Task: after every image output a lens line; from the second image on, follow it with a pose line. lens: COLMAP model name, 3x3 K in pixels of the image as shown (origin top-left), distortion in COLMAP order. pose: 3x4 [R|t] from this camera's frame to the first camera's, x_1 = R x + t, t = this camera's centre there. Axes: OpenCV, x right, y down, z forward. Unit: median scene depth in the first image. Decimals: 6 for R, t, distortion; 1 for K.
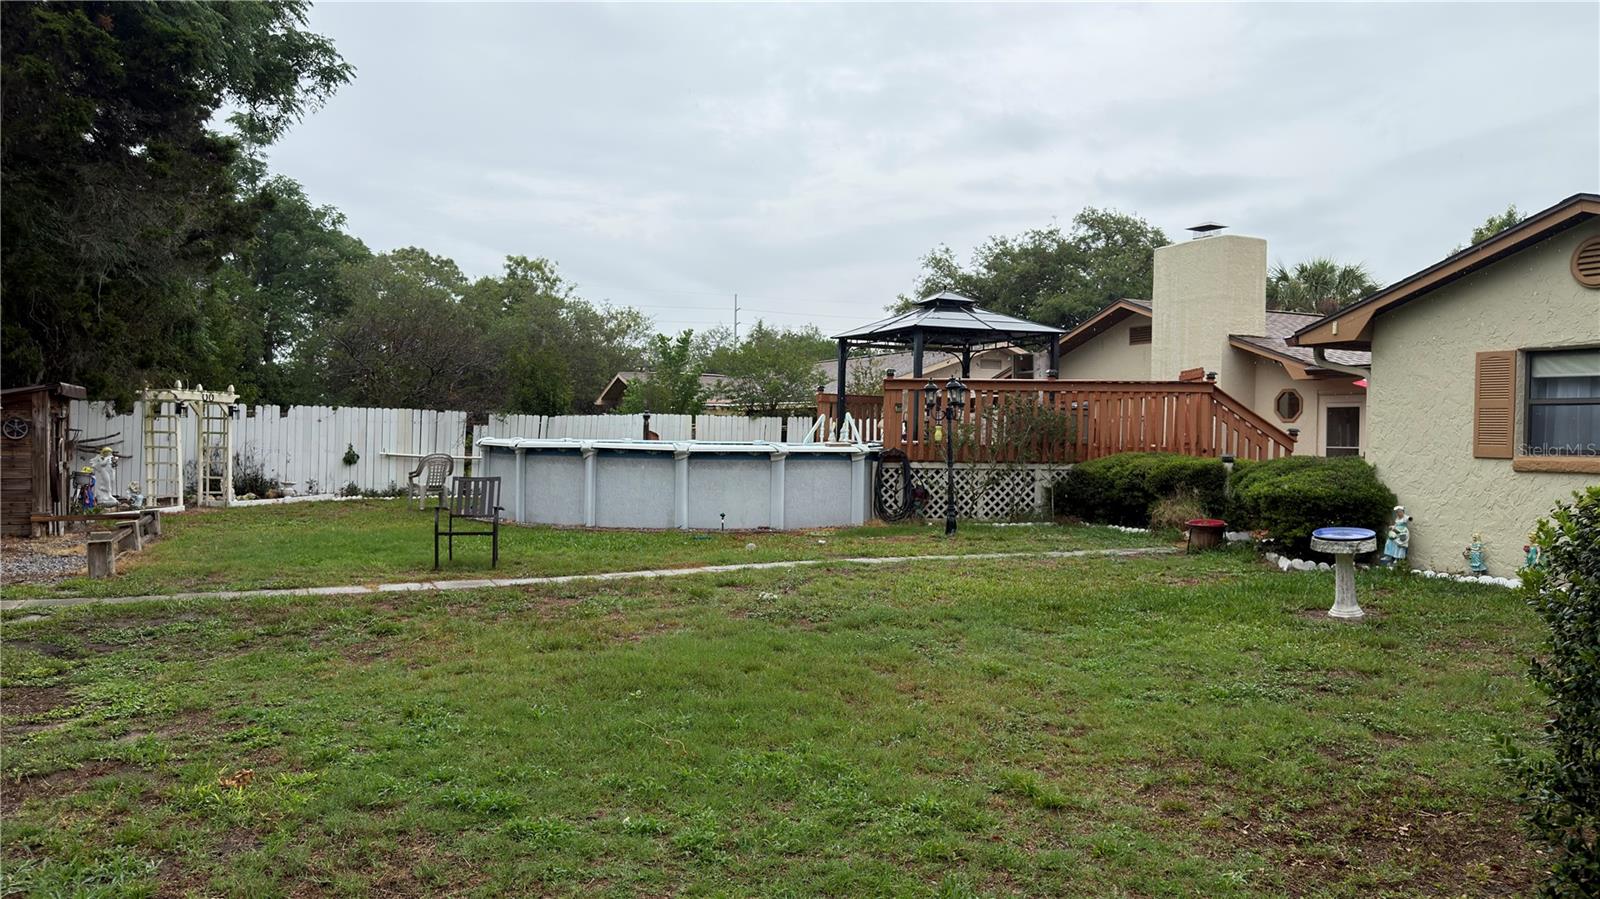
lens RADIAL K [[1098.1, 0, 807.7], [0, 1098.1, 453.2], [0, 0, 1]] dist [-0.001796, -0.020037]
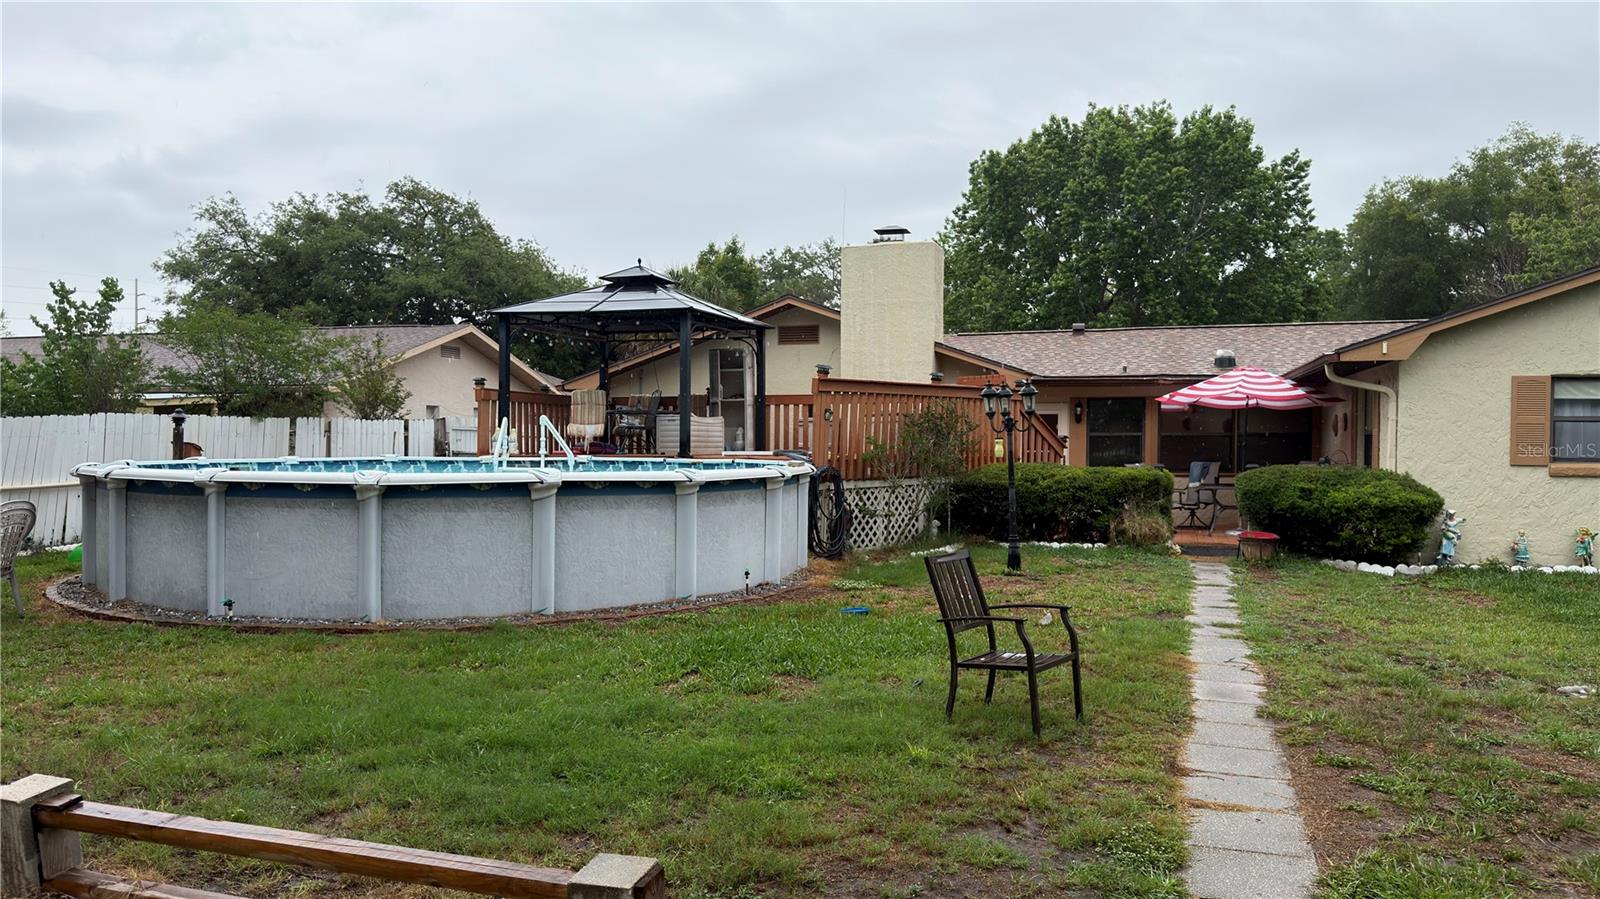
lens RADIAL K [[1098.1, 0, 800.6], [0, 1098.1, 452.8], [0, 0, 1]] dist [-0.001796, -0.020037]
pose [[0.709632, -0.024688, 0.704140, -0.640784], [0.017022, 0.999695, 0.017895, -0.036502], [-0.704367, -0.000713, 0.709836, 0.590769]]
